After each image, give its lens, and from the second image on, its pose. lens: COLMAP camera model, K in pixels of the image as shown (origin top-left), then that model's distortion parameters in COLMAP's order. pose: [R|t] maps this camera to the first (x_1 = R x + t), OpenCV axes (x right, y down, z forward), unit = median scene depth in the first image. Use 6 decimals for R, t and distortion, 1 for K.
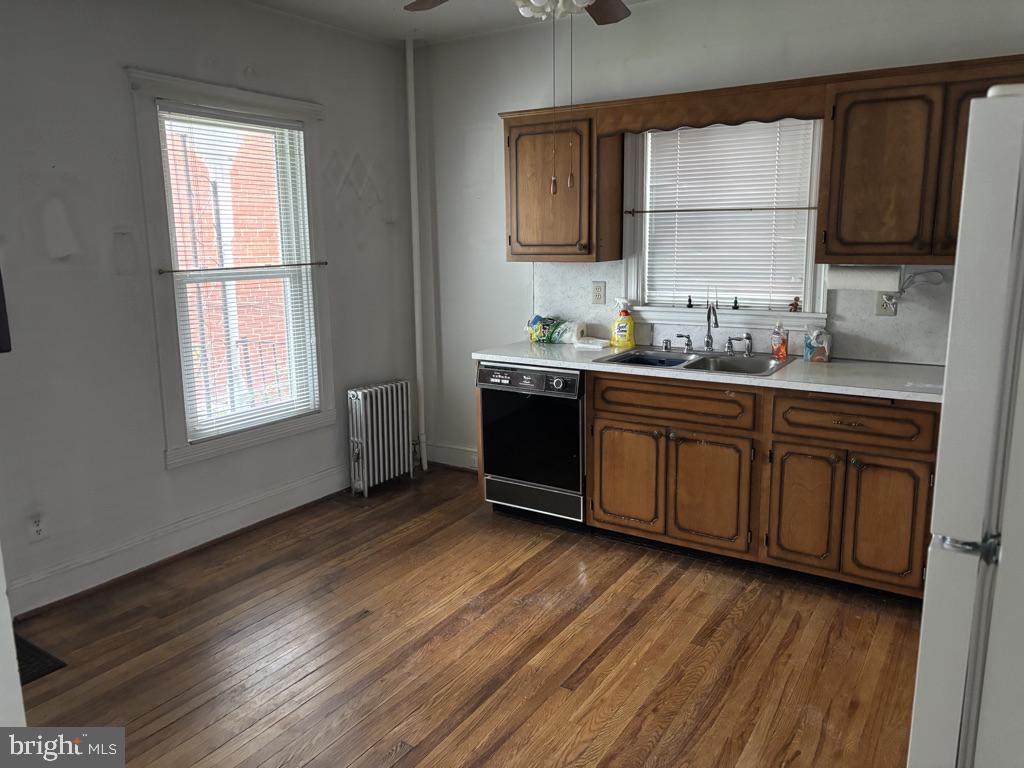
lens RADIAL K [[773.7, 0, 514.4], [0, 773.7, 380.9], [0, 0, 1]] dist [0.043268, -0.048477]
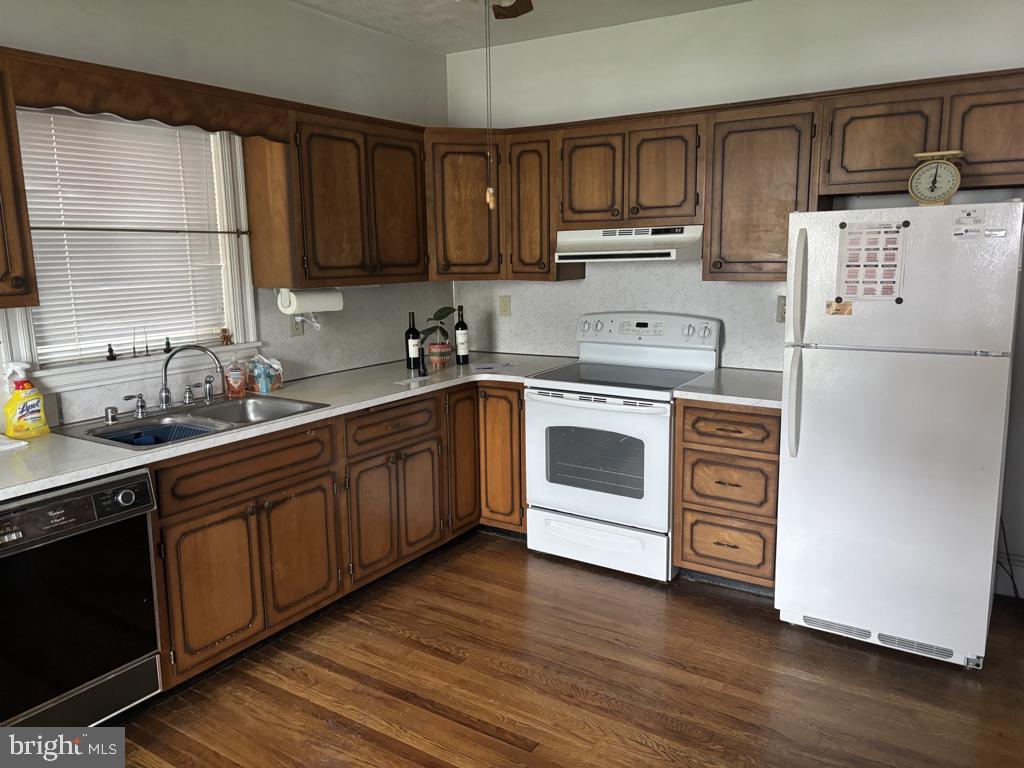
lens RADIAL K [[773.7, 0, 519.6], [0, 773.7, 384.1], [0, 0, 1]] dist [0.043268, -0.048477]
pose [[-0.005707, -0.163563, 0.986516, -0.582214], [0.198725, 0.966670, 0.161422, -0.130656], [-0.980039, 0.196967, 0.026987, 0.685813]]
